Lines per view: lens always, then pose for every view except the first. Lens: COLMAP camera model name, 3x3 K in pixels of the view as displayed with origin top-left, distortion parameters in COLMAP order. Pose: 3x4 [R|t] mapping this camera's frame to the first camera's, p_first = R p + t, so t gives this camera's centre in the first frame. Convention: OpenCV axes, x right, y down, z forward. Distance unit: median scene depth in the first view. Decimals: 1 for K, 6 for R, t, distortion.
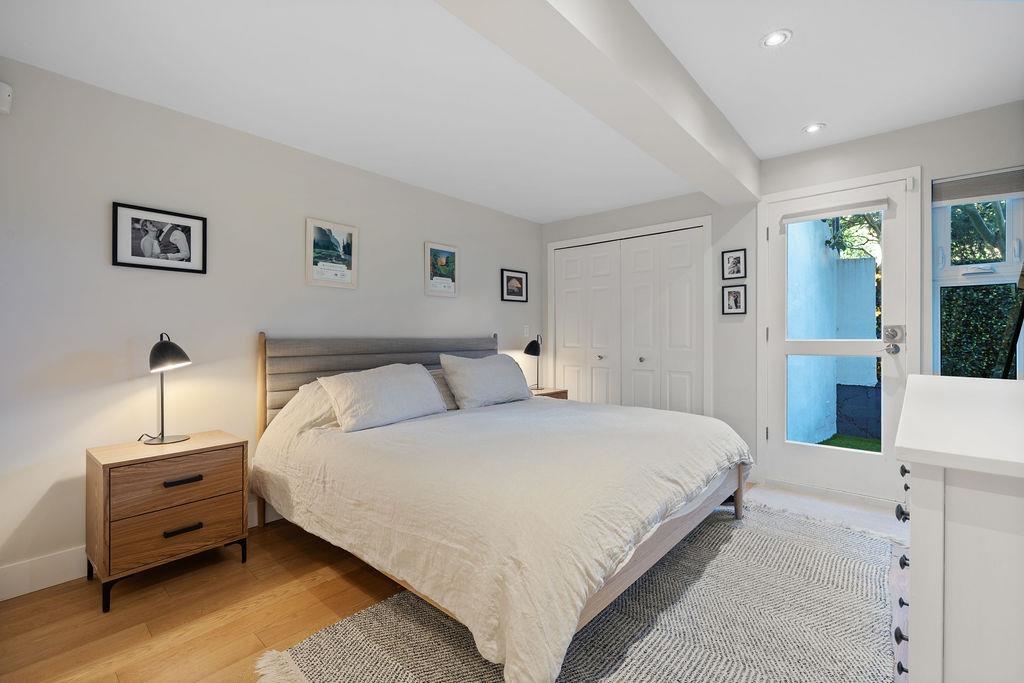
lens RADIAL K [[431.9, 0, 513.5], [0, 431.9, 336.8], [0, 0, 1]] dist [0.002820, -0.001001]
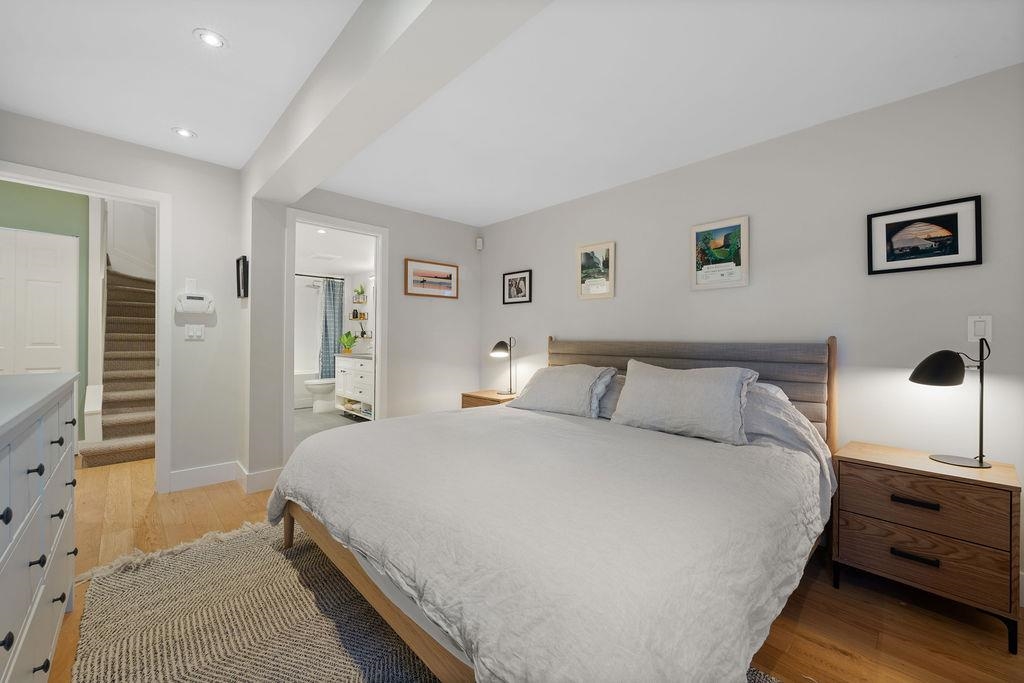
lens RADIAL K [[419.4, 0, 536.8], [0, 419.4, 336.2], [0, 0, 1]] dist [0.009904, -0.000339]
pose [[-0.063888, -0.002701, -0.997953, 0.745100], [-0.005714, 0.999981, -0.002341, -0.005274], [0.997941, 0.005553, -0.063902, 0.891718]]
